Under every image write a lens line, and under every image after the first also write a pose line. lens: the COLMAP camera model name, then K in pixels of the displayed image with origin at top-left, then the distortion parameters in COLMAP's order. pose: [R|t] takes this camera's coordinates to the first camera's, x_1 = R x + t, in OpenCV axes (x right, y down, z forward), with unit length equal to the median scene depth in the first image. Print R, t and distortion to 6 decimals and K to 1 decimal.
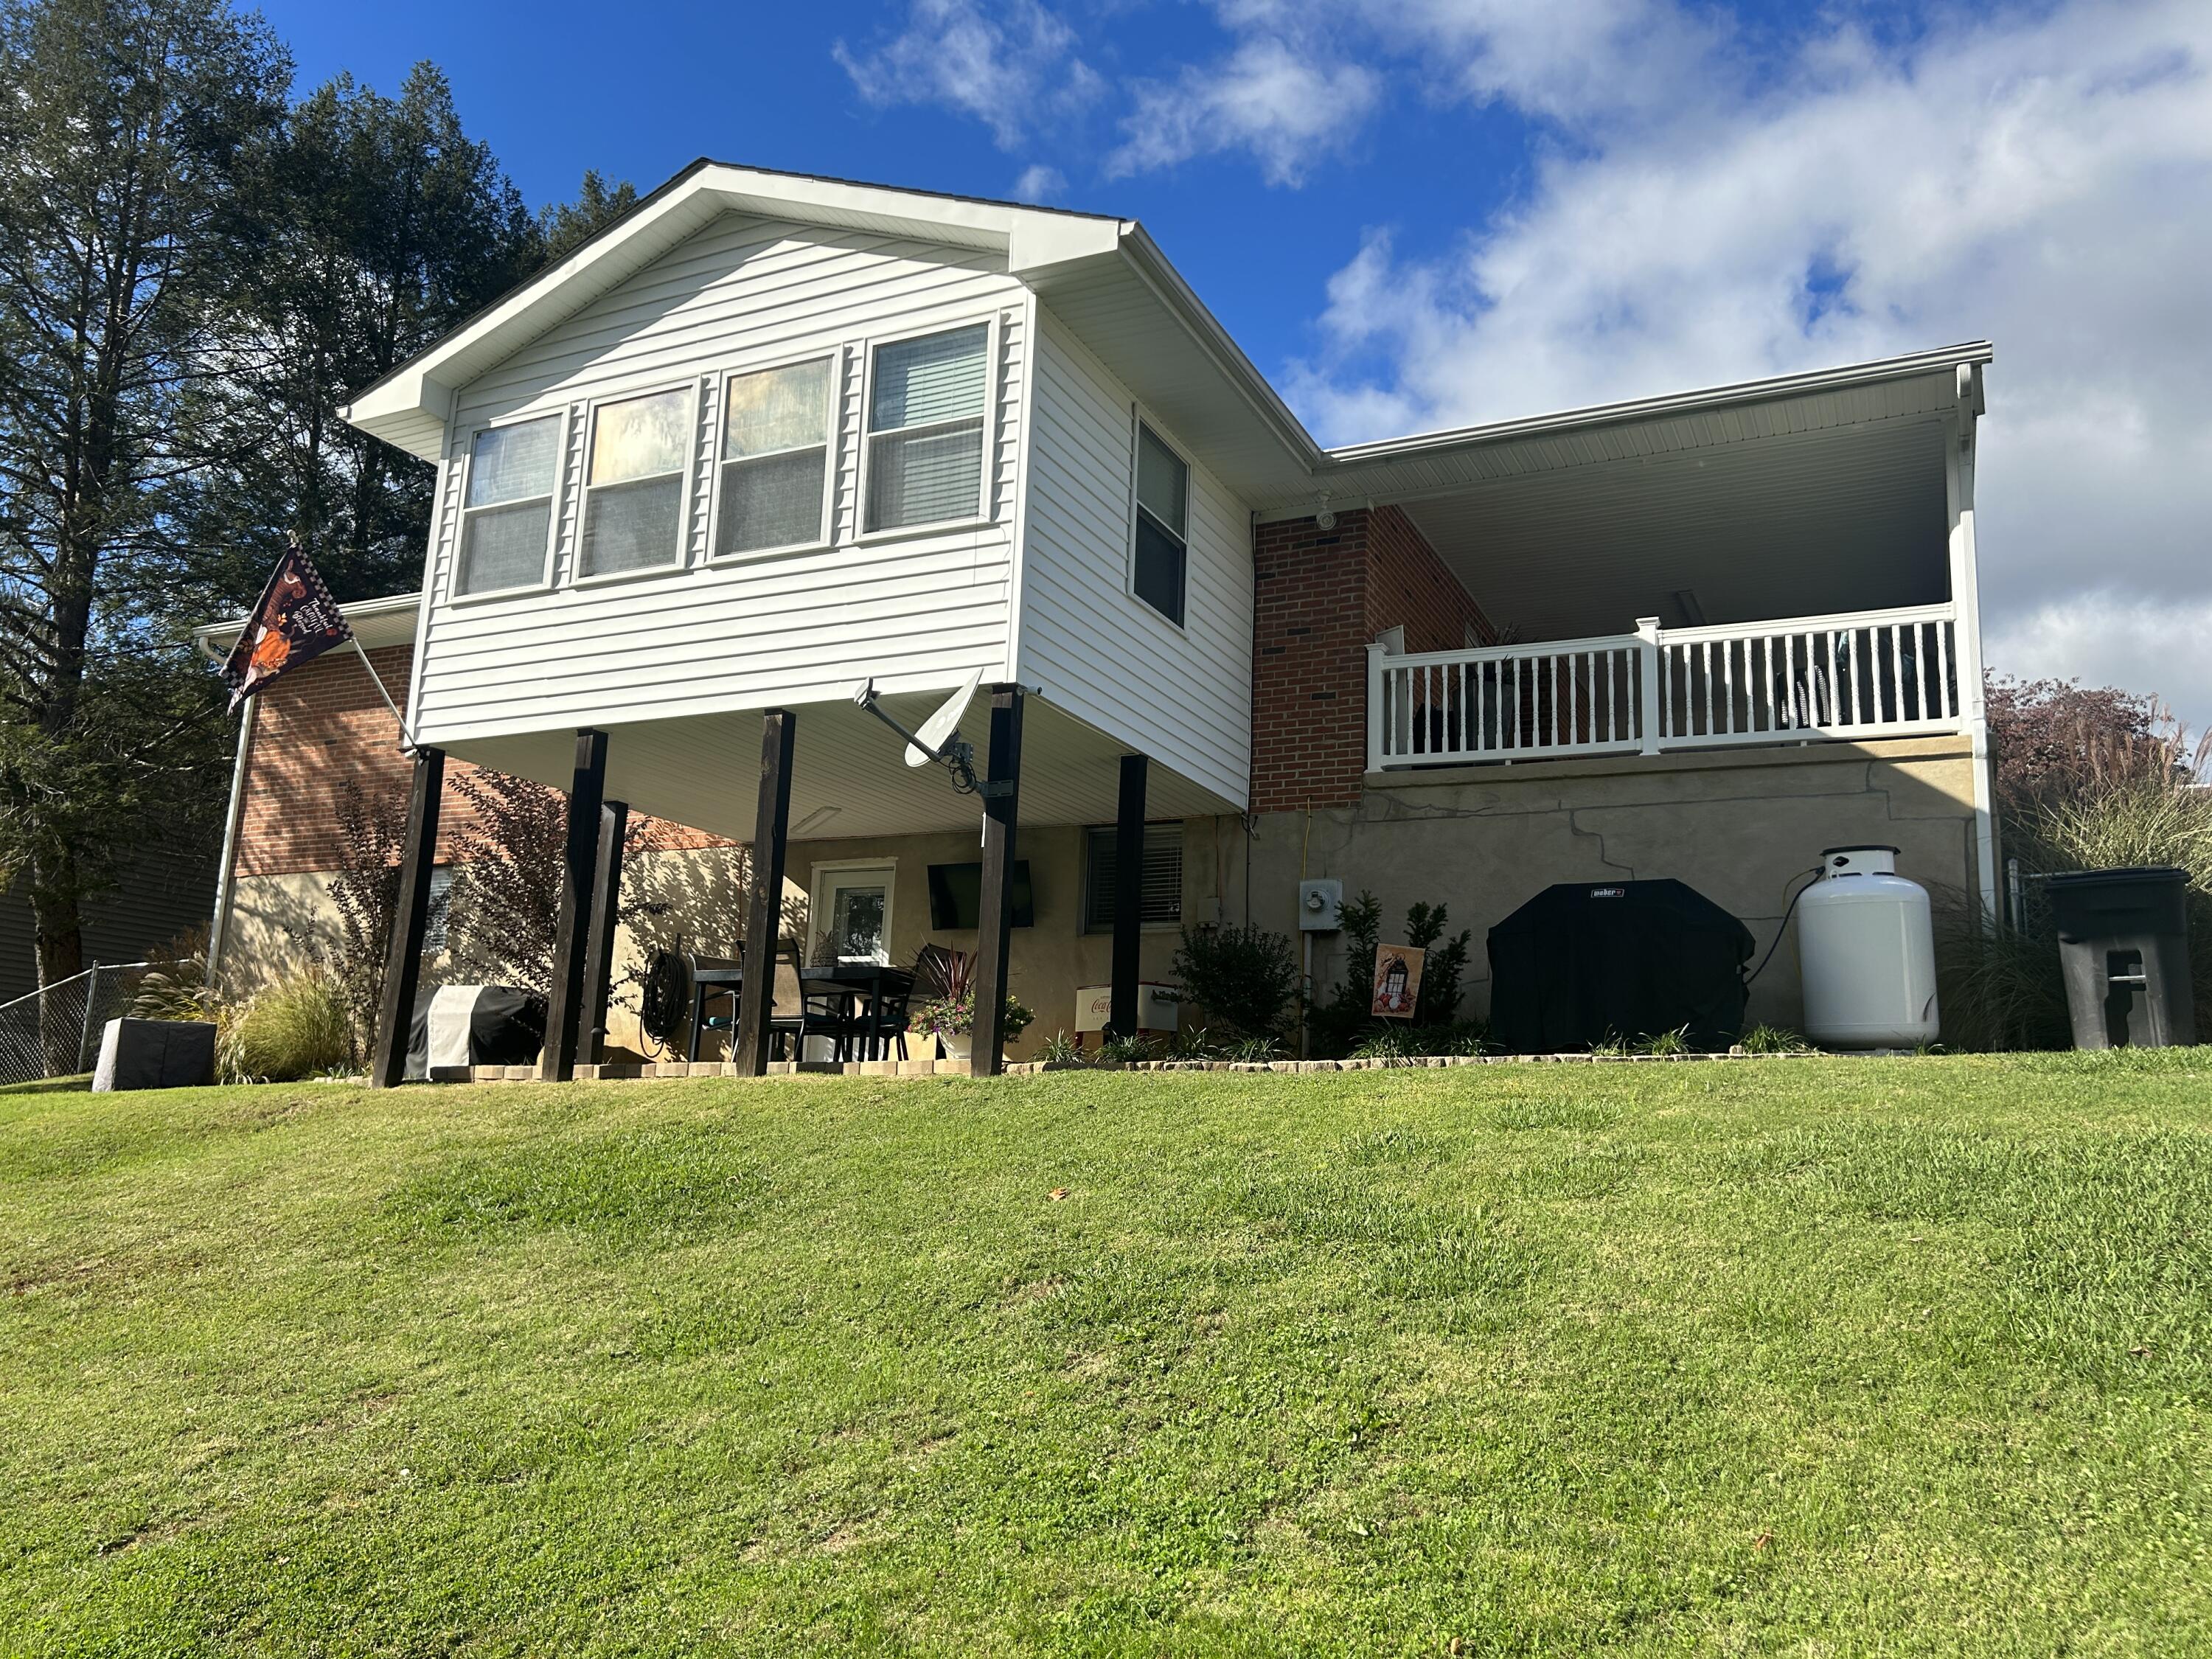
lens RADIAL K [[1673.4, 0, 1095.7], [0, 1673.4, 821.3], [0, 0, 1]] dist [0.077207, -0.082169]
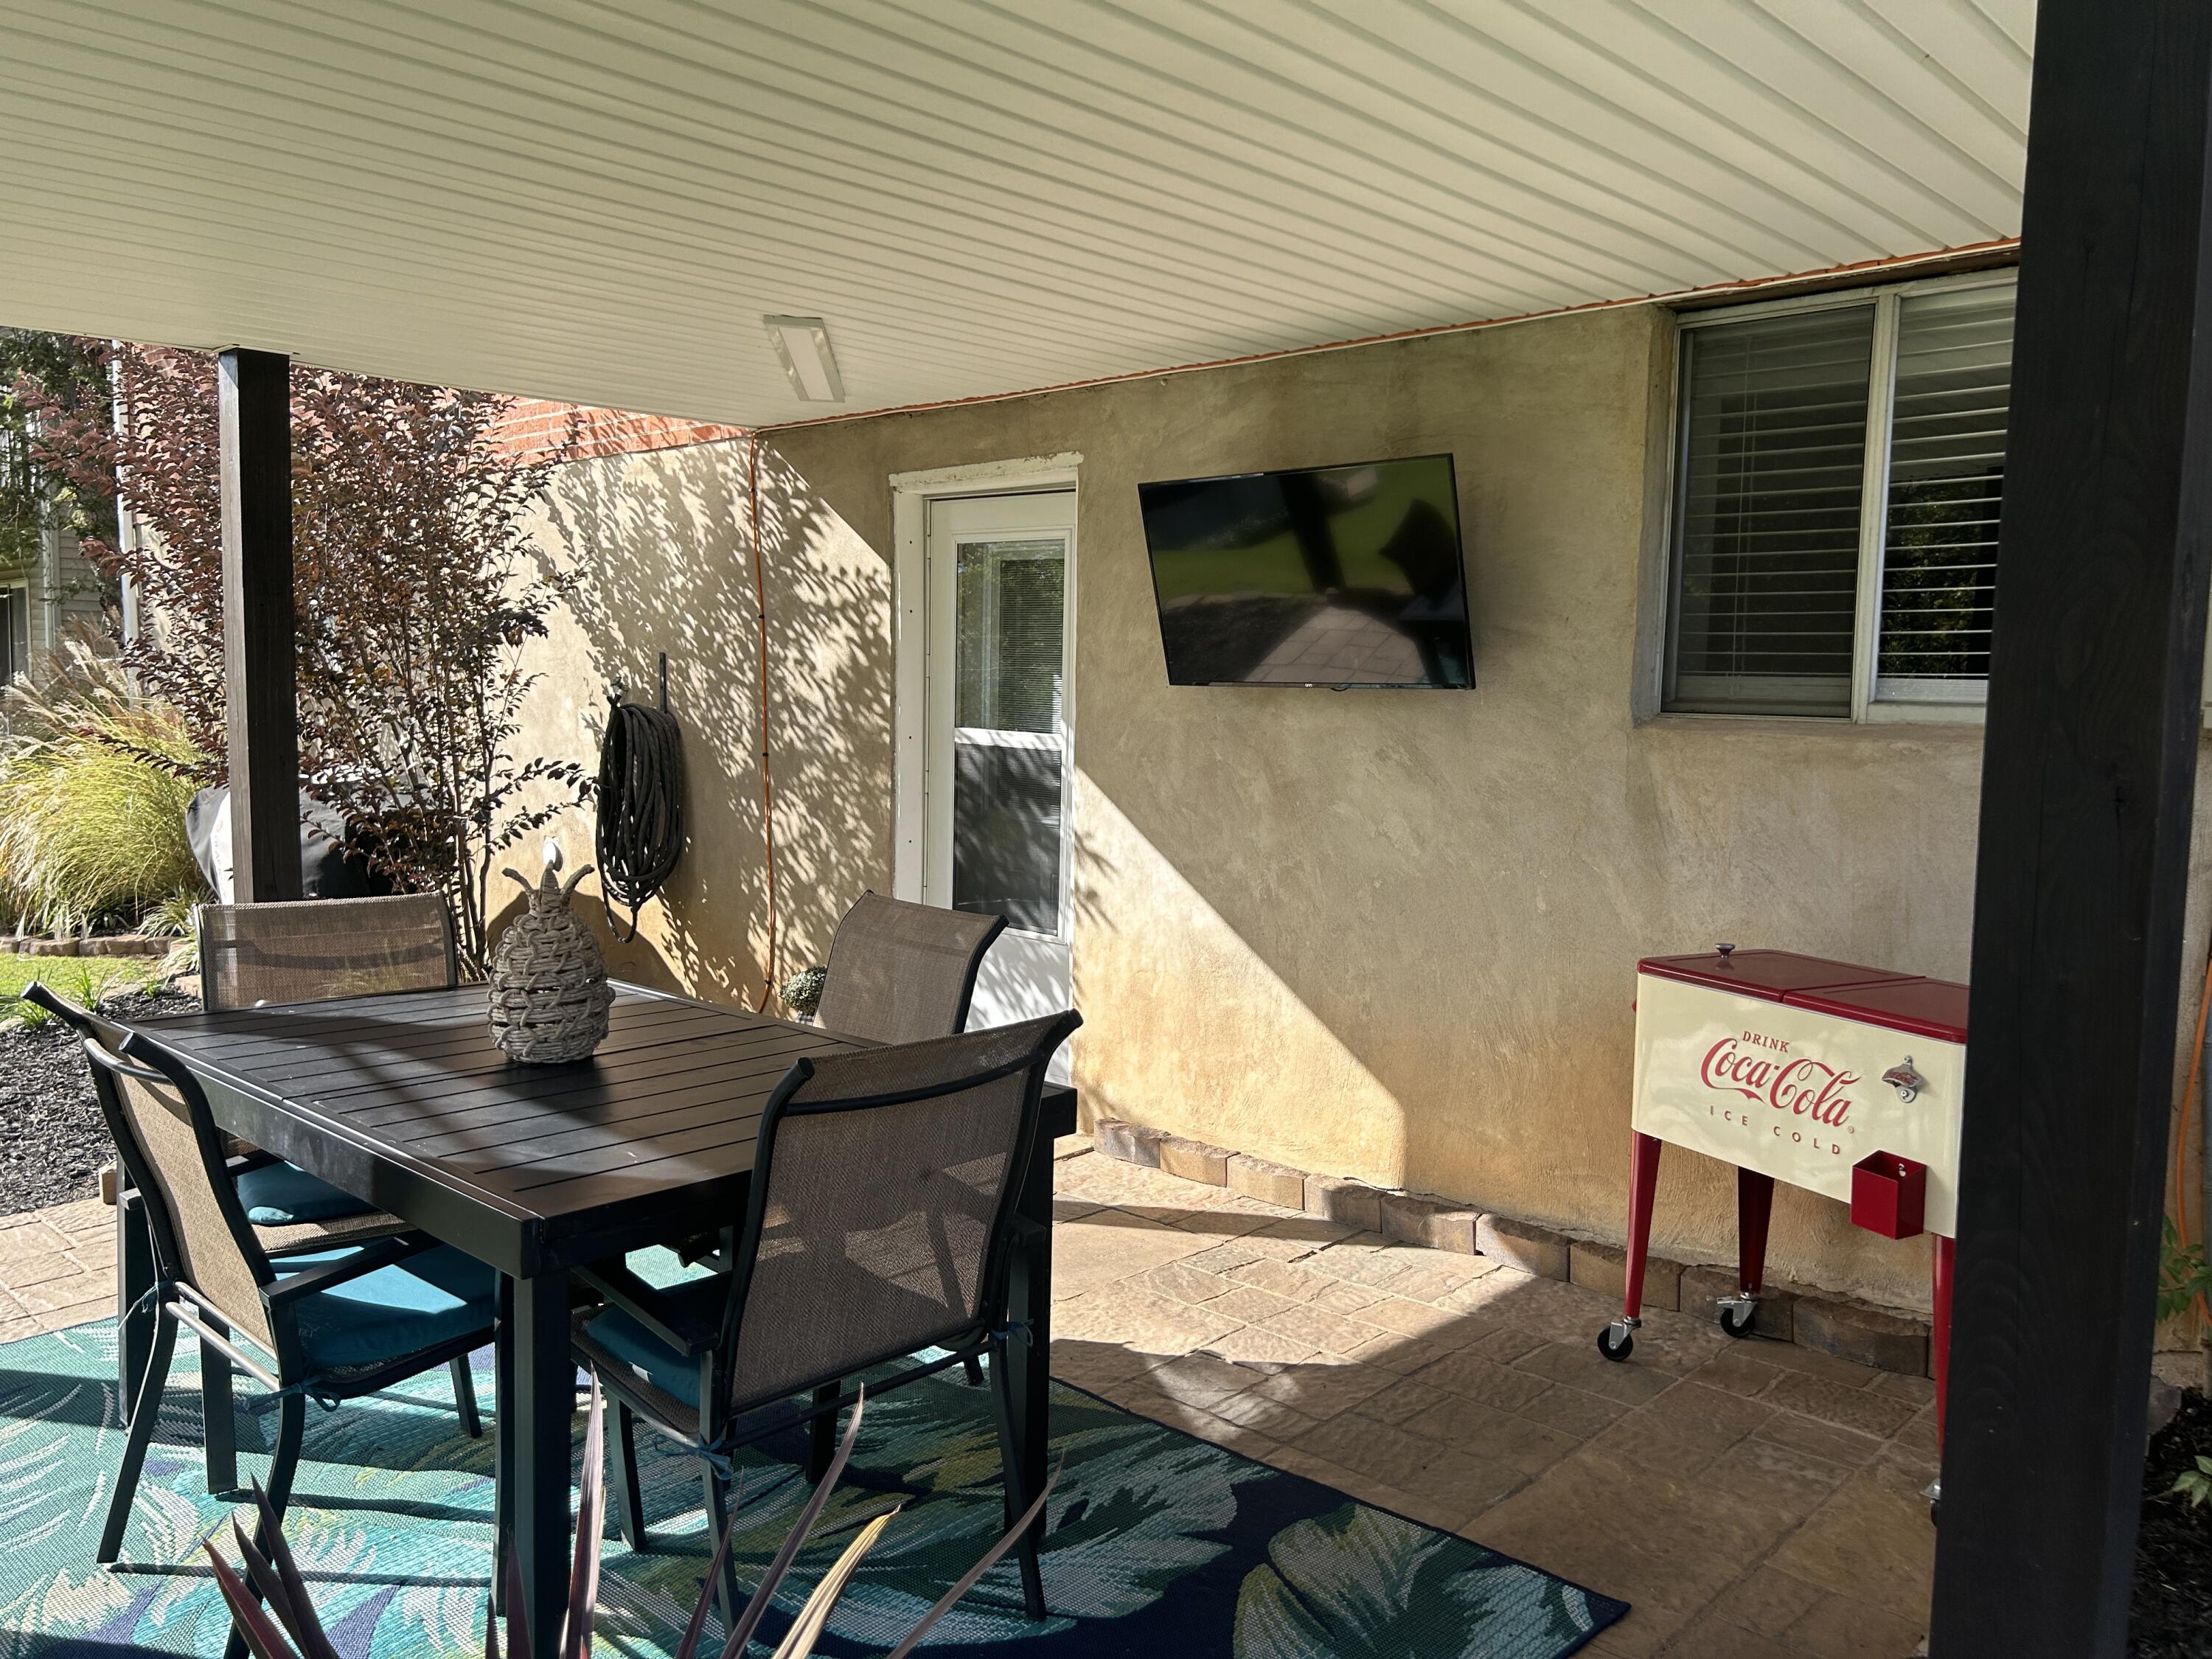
lens RADIAL K [[1673.4, 0, 1095.7], [0, 1673.4, 821.3], [0, 0, 1]] dist [0.077207, -0.082169]
pose [[0.952489, 0.005718, -0.304518, -0.009675], [0.078001, 0.961900, 0.262037, 0.003637], [0.294415, -0.273341, 0.915754, 0.631624]]
